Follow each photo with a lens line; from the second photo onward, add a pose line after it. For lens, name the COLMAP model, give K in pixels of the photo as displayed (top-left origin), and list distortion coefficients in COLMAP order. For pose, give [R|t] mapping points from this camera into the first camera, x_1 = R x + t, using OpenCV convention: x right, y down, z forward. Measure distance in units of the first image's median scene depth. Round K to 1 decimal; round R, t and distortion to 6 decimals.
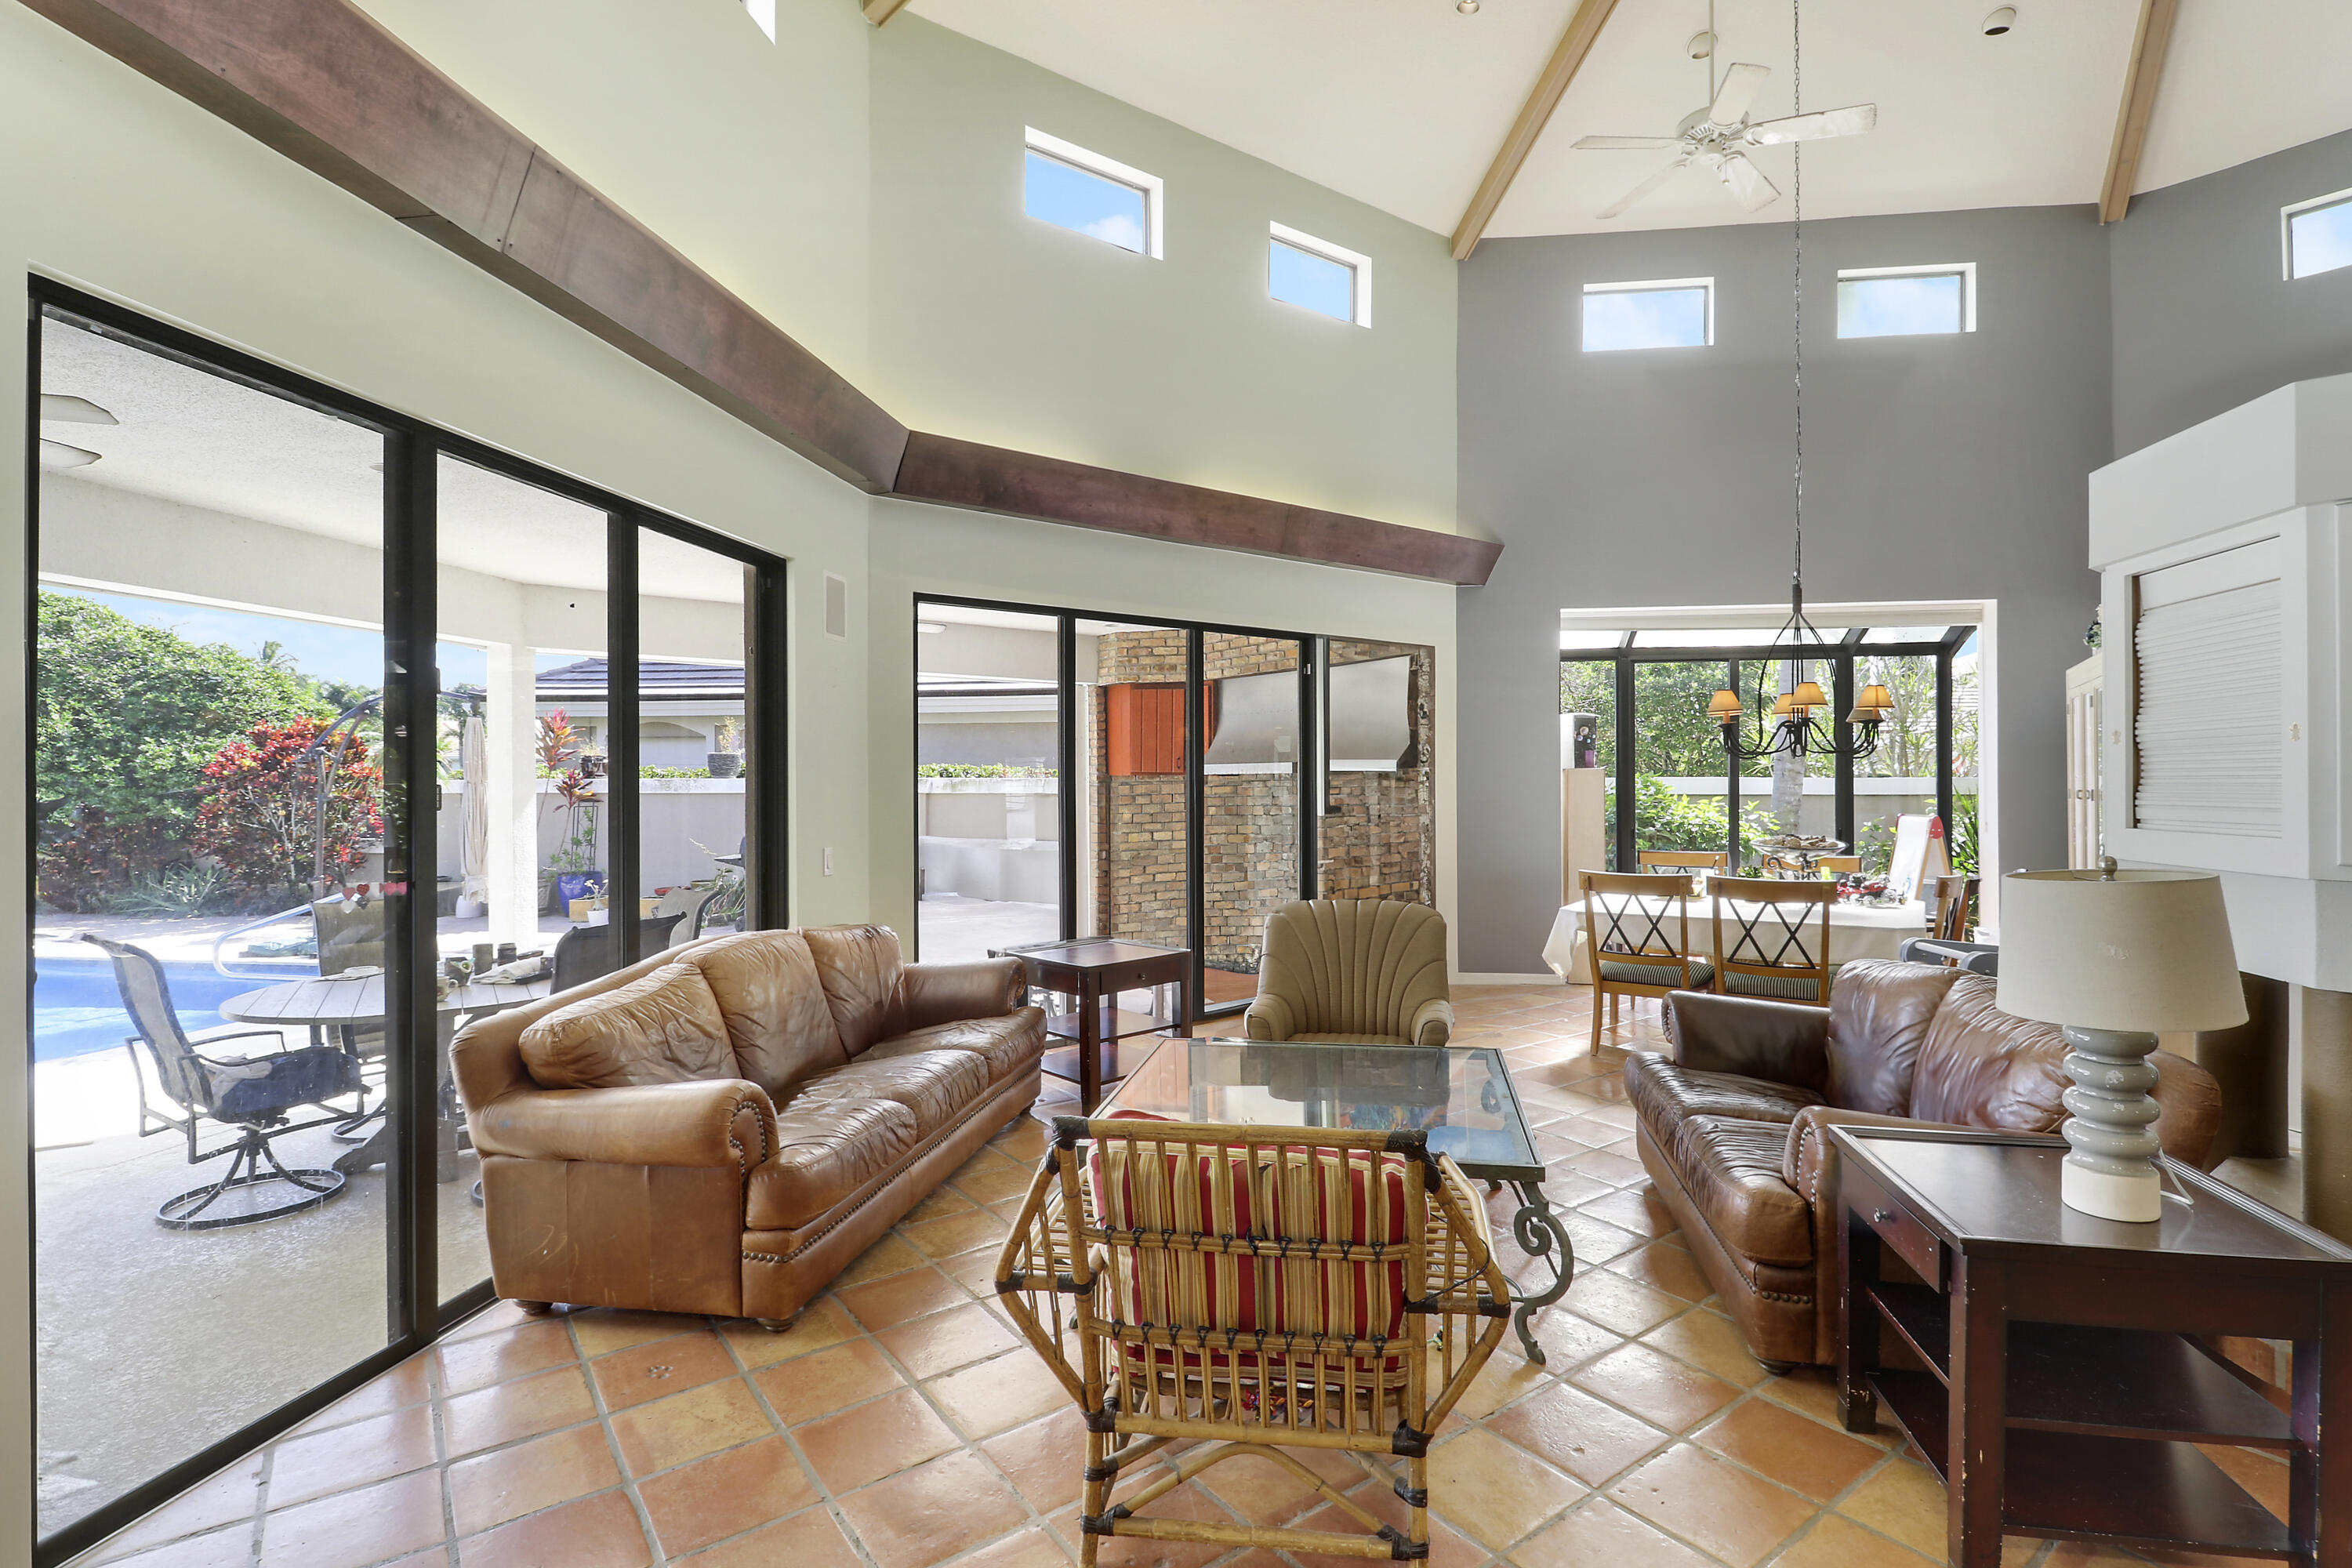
lens RADIAL K [[1092.1, 0, 1179.3], [0, 1092.1, 768.7], [0, 0, 1]] dist [0.010343, -0.020476]
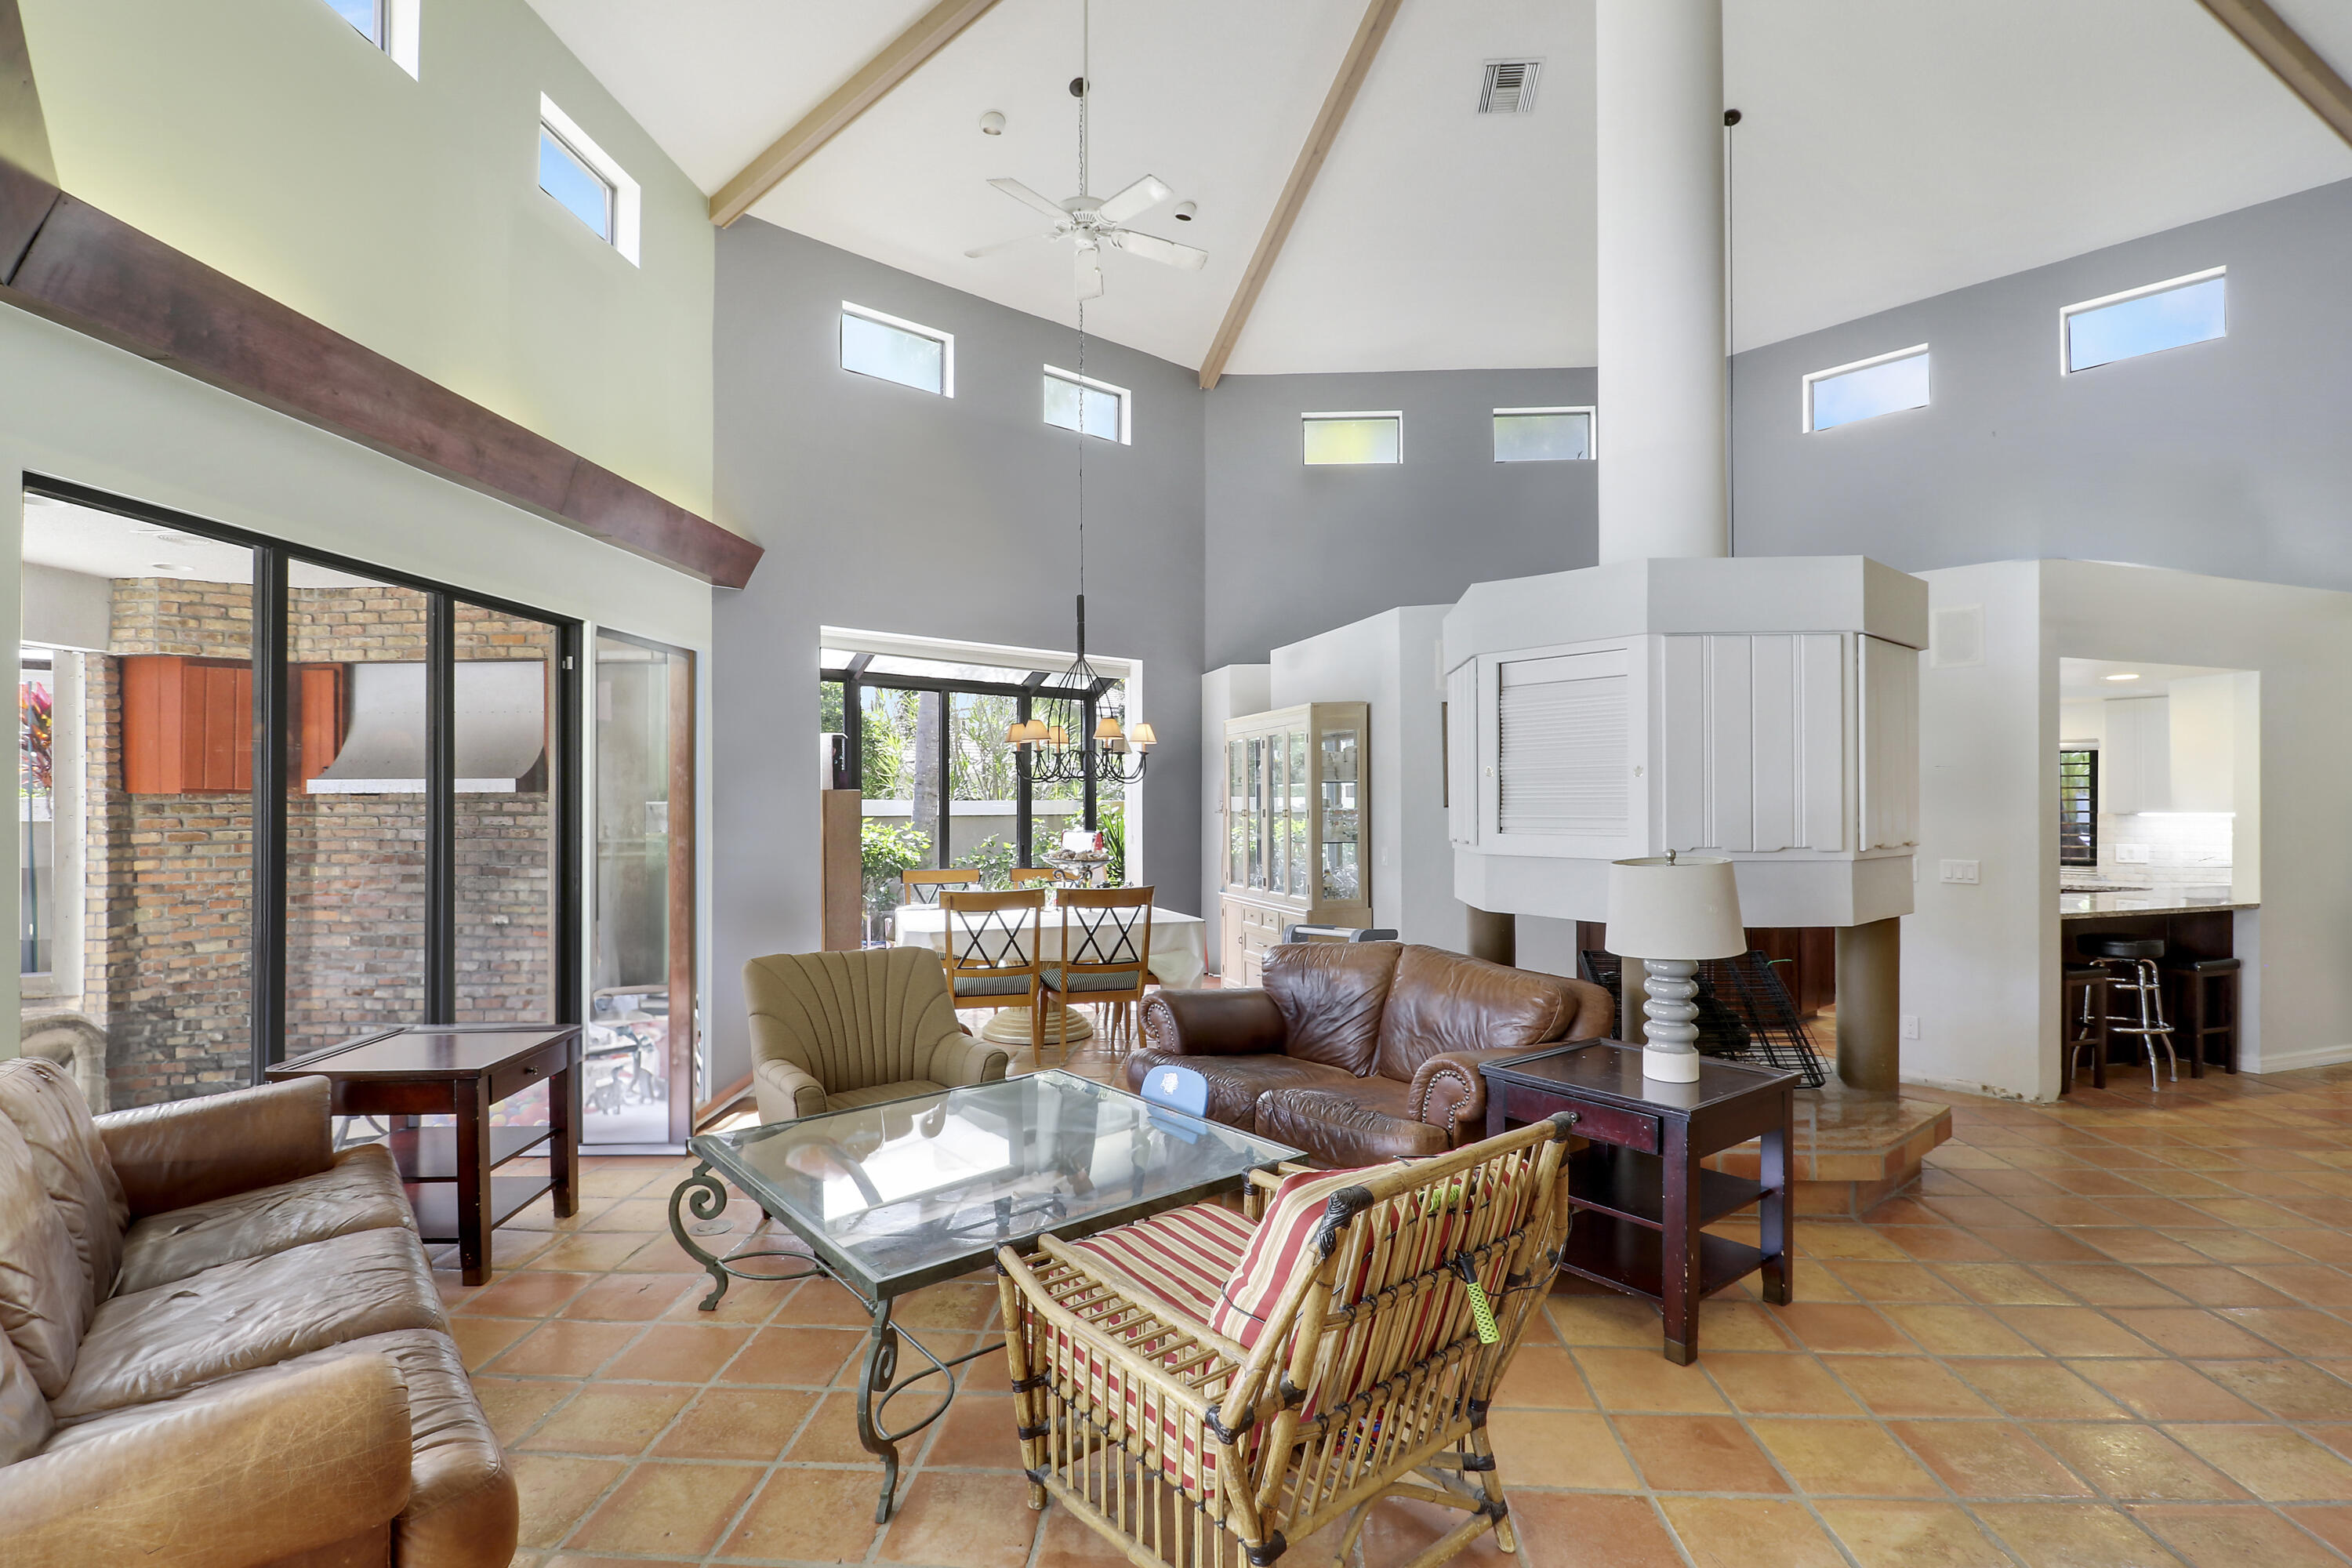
lens RADIAL K [[1107.7, 0, 1176.0], [0, 1107.7, 784.0], [0, 0, 1]] dist [0.011503, -0.027208]
pose [[0.653625, 0.014817, 0.756674, -0.202980], [-0.009252, 0.999890, -0.011587, 0.003286], [-0.756762, 0.000573, 0.653690, 0.128279]]
